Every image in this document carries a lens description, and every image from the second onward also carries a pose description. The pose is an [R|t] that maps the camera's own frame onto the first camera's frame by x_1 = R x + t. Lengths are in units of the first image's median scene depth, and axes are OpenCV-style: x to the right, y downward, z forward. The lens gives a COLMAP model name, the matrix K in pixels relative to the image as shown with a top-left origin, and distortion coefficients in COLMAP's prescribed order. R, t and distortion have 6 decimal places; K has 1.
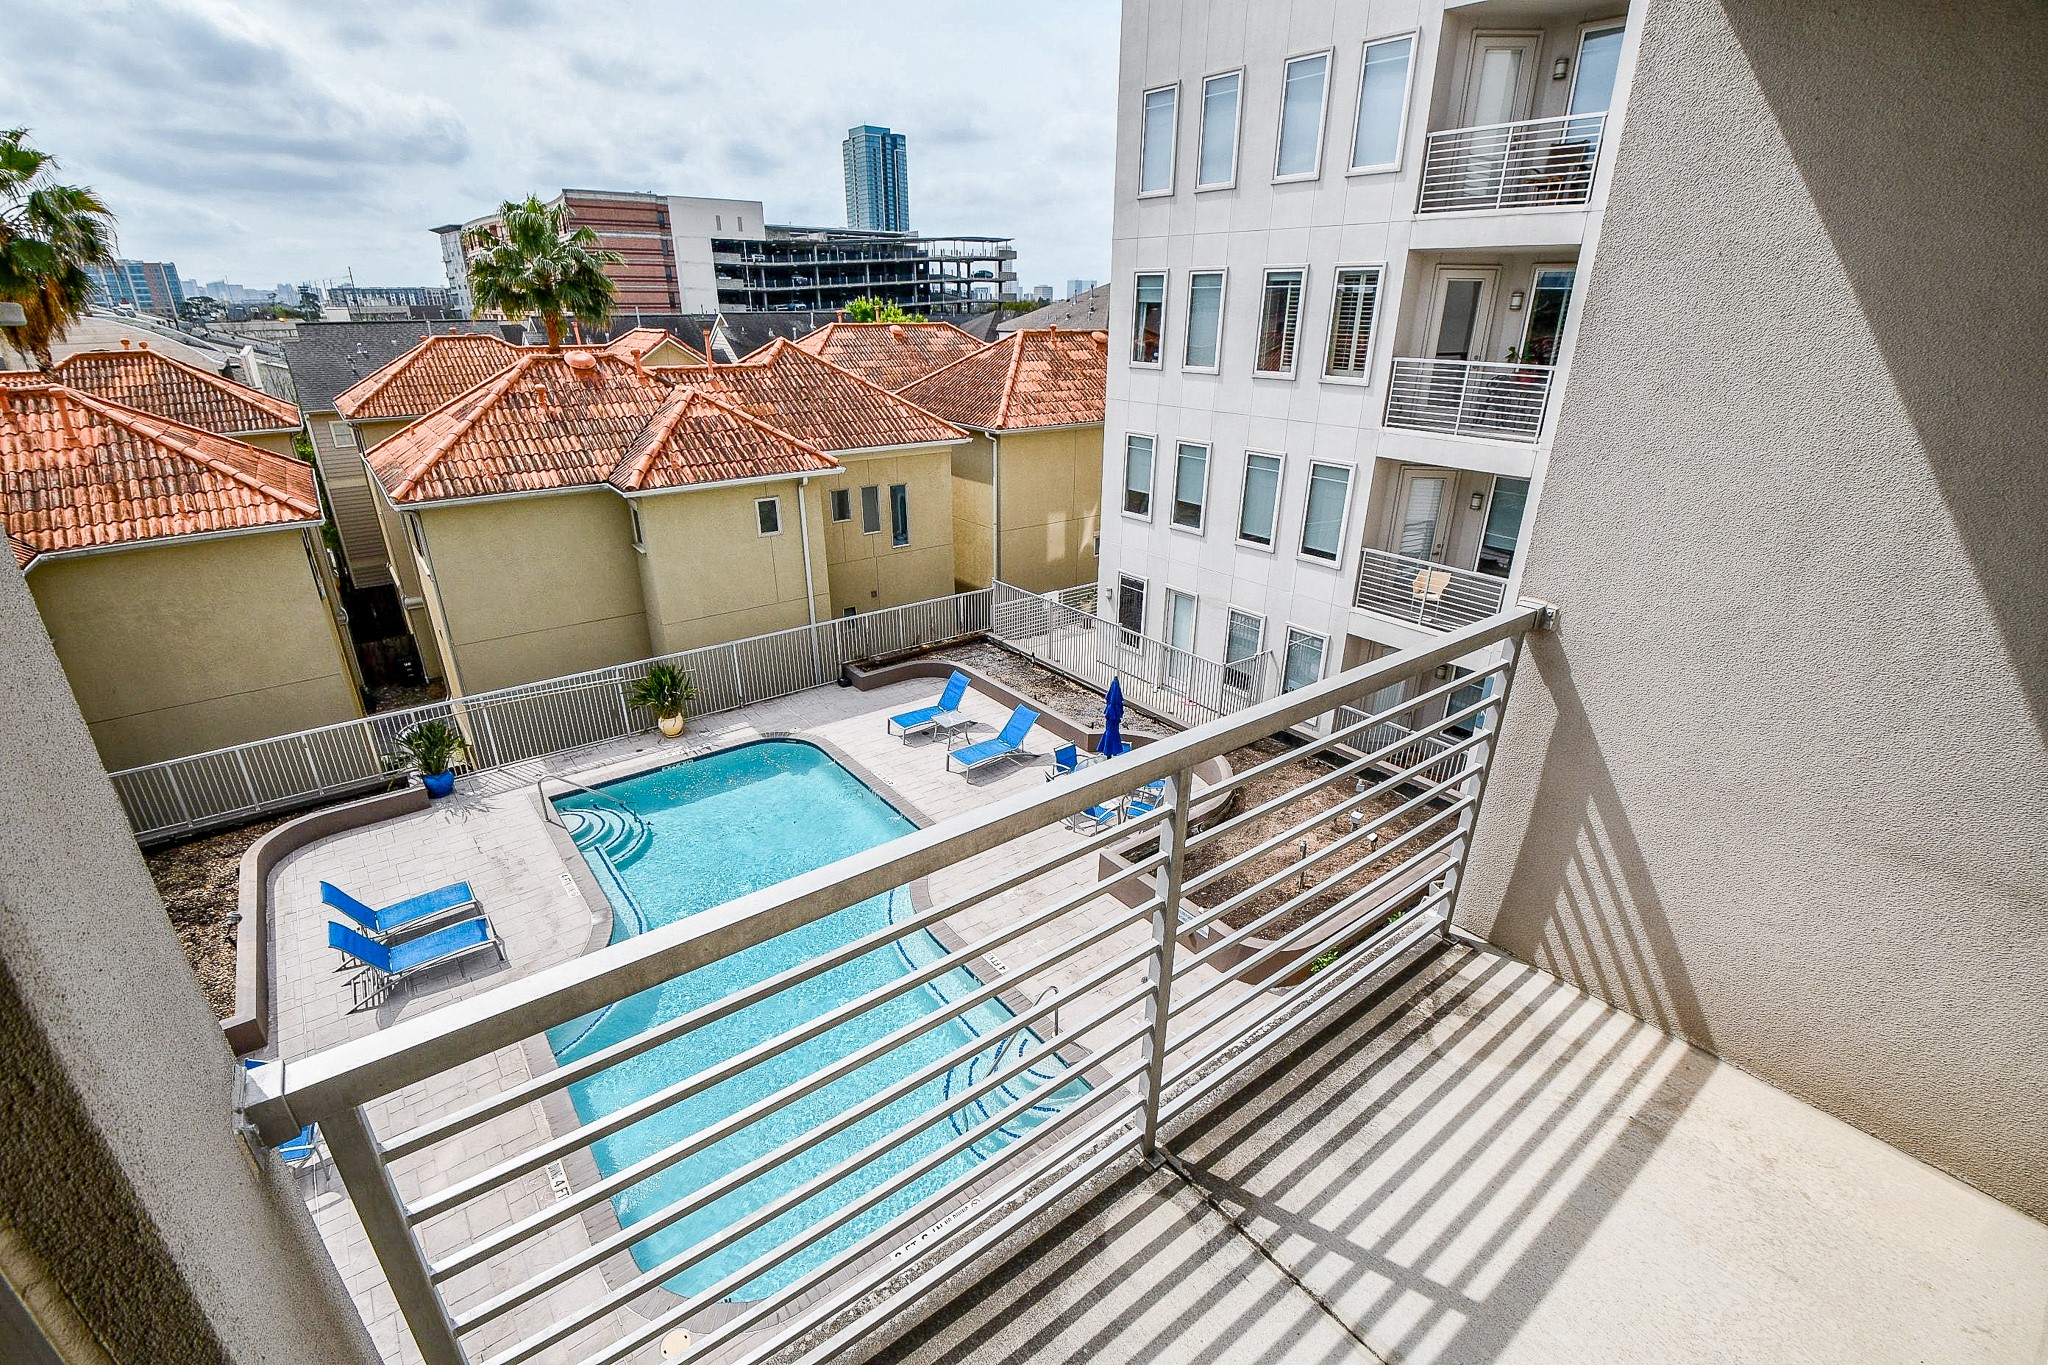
lens RADIAL K [[903.7, 0, 1013.4], [0, 903.7, 700.8], [0, 0, 1]] dist [-0.000721, -0.014078]
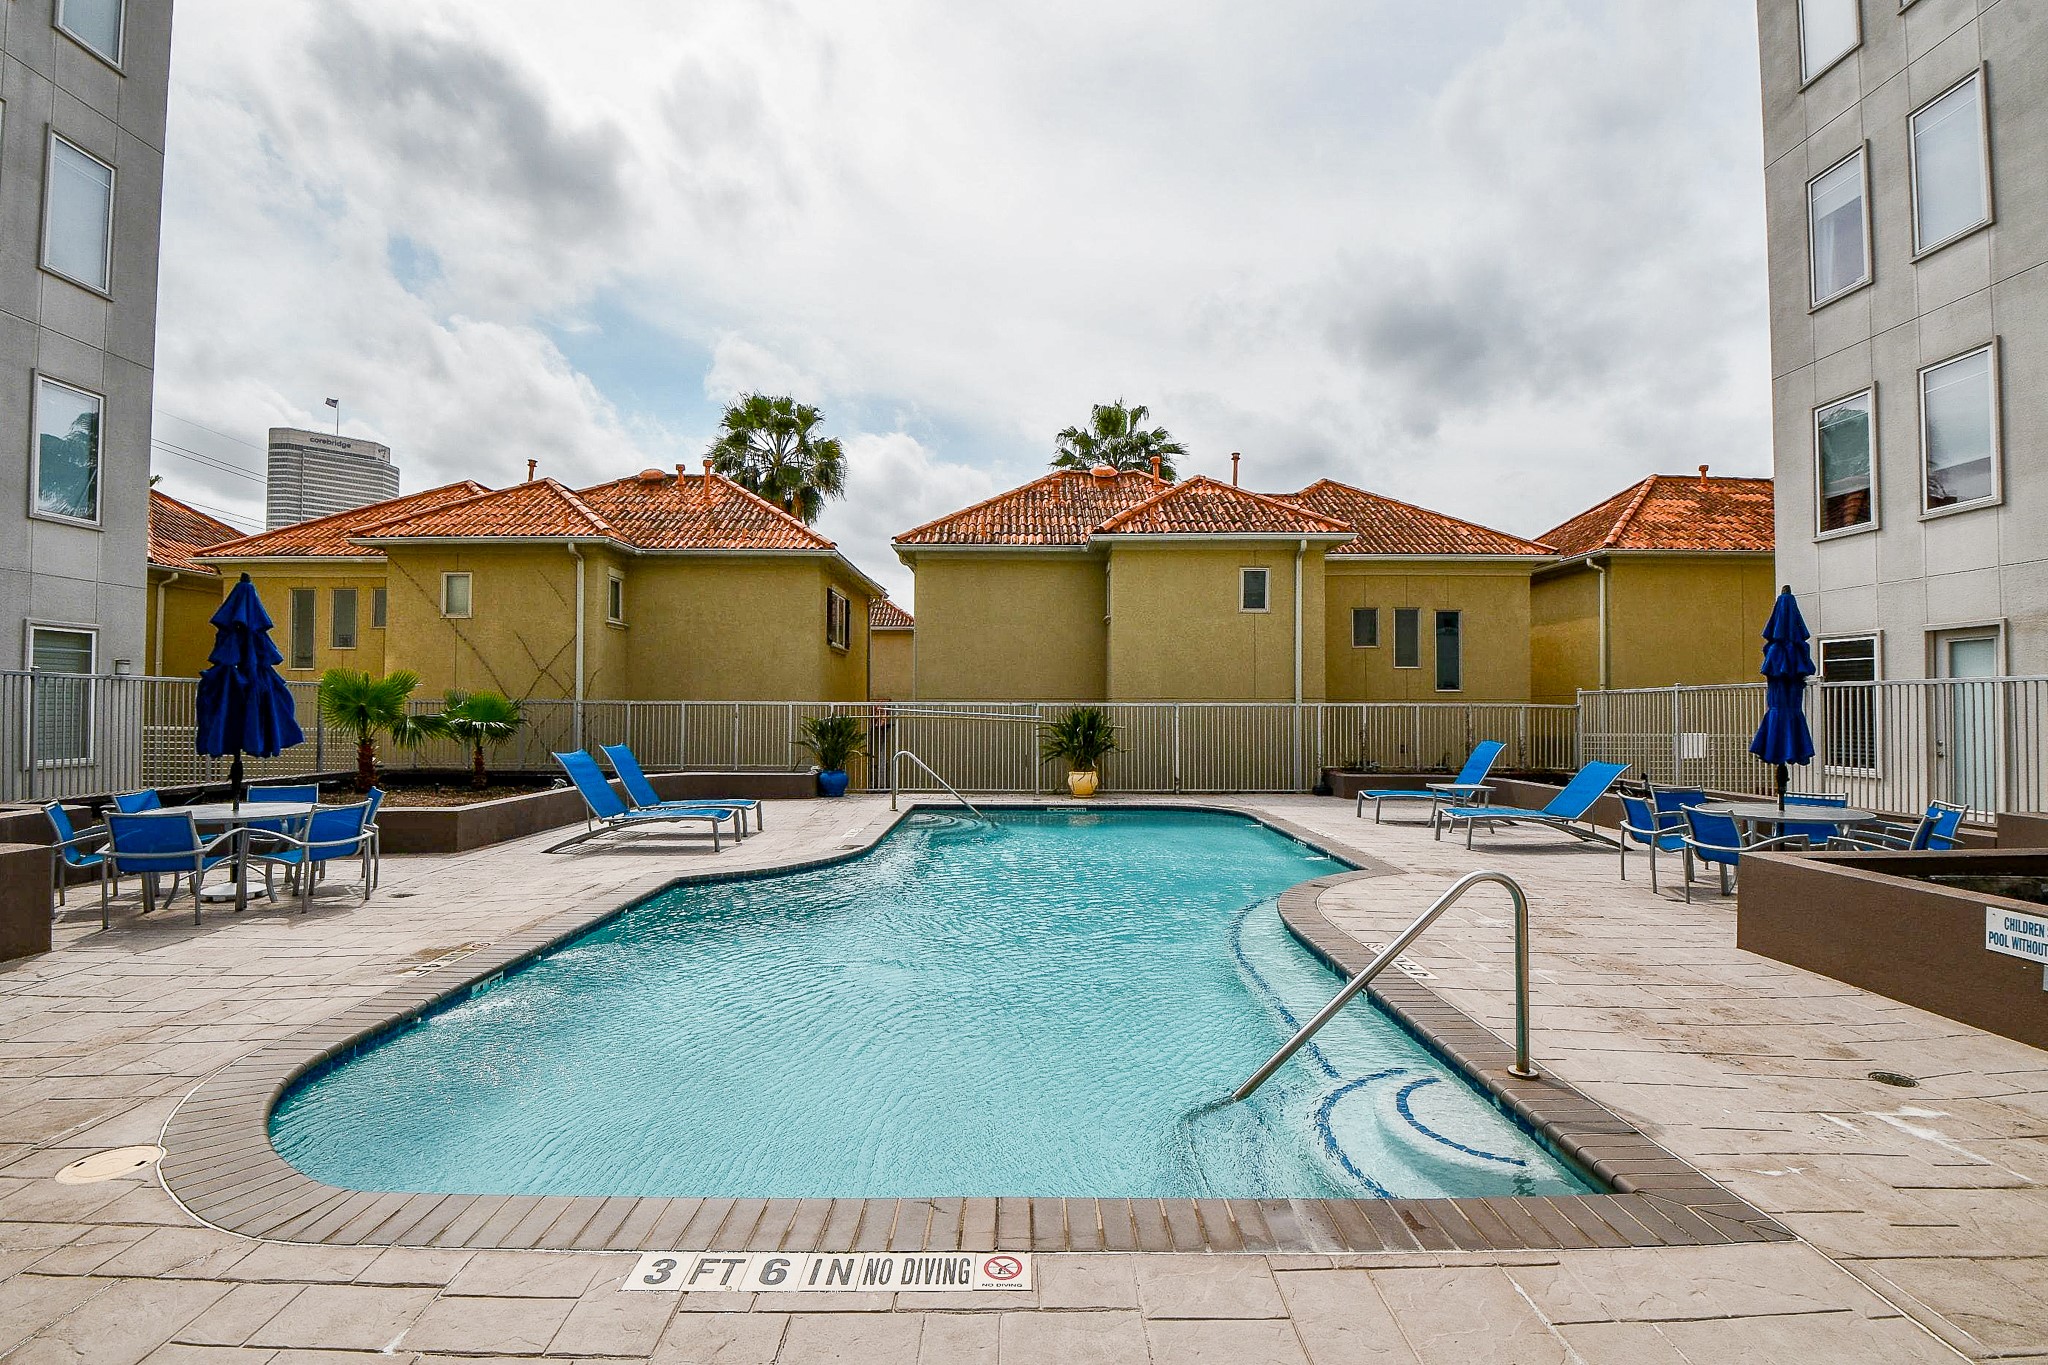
lens RADIAL K [[901.8, 0, 1032.5], [0, 901.8, 691.9], [0, 0, 1]] dist [0.029776, -0.029169]
pose [[0.805983, -0.007388, -0.591893, 0.055456], [-0.240596, 0.909511, -0.338973, 0.211769], [0.540838, 0.415614, 0.731273, 0.317828]]
